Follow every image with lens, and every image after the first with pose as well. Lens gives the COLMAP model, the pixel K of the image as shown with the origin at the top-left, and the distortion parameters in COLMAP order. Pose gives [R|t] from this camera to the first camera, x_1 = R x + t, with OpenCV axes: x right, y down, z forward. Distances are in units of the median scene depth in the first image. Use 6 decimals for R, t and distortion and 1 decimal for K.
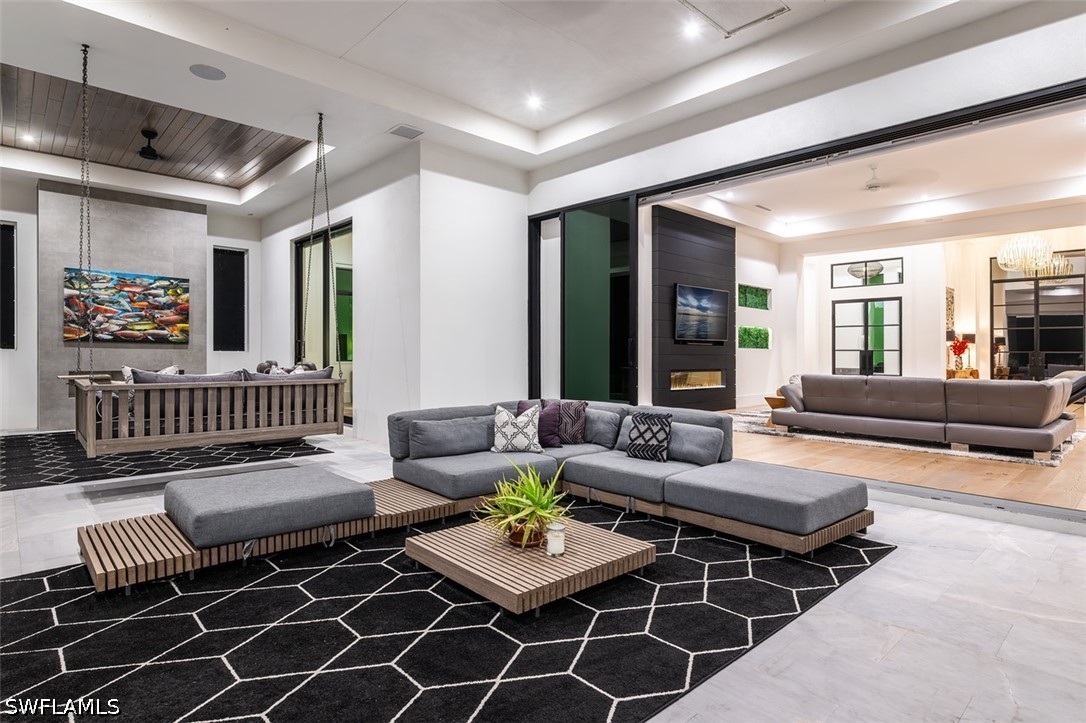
lens RADIAL K [[580.9, 0, 543.0], [0, 580.9, 361.5], [0, 0, 1]] dist [0.000183, 0.000085]
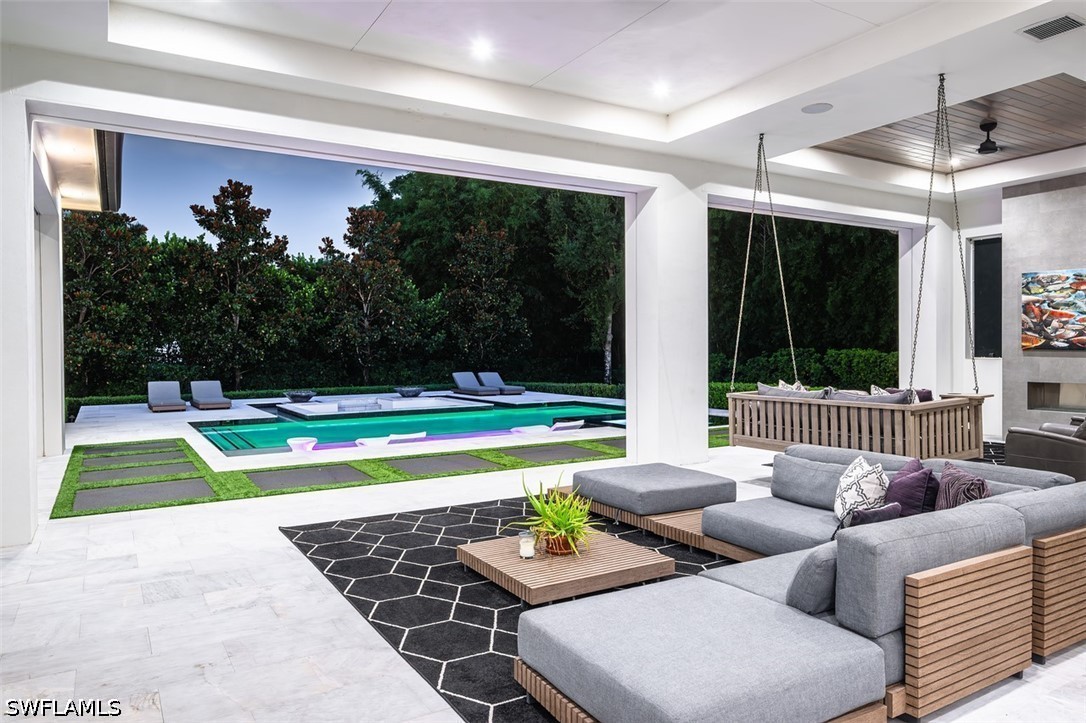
lens RADIAL K [[726.7, 0, 543.0], [0, 726.7, 361.5], [0, 0, 1]] dist [0.004183, 0.002458]
pose [[-0.208118, 0.011883, -0.978032, 0.638250], [-0.003780, 0.999909, 0.012953, -0.035813], [0.978096, 0.006393, -0.208054, 0.590861]]
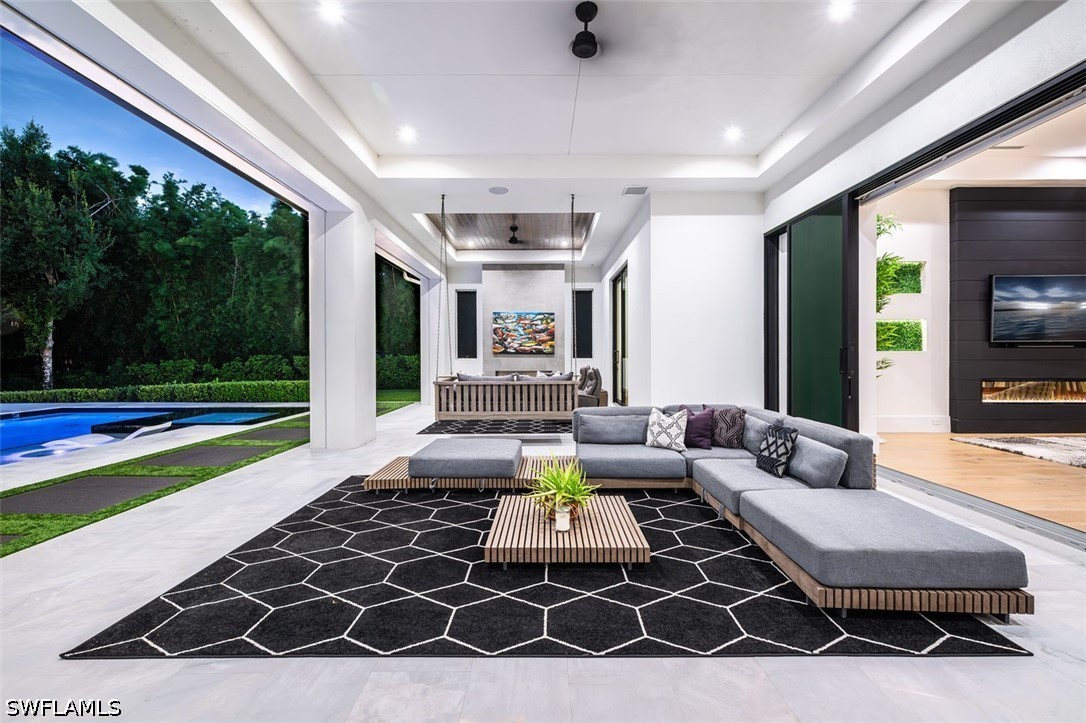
lens RADIAL K [[457.2, 0, 543.0], [0, 457.2, 361.5], [0, 0, 1]] dist [-0.000469, 0.000096]
pose [[0.728923, -0.000996, -0.684595, 0.294822], [0.001300, 0.999999, -0.000070, -0.014579], [0.684595, -0.000838, 0.728923, 0.112413]]
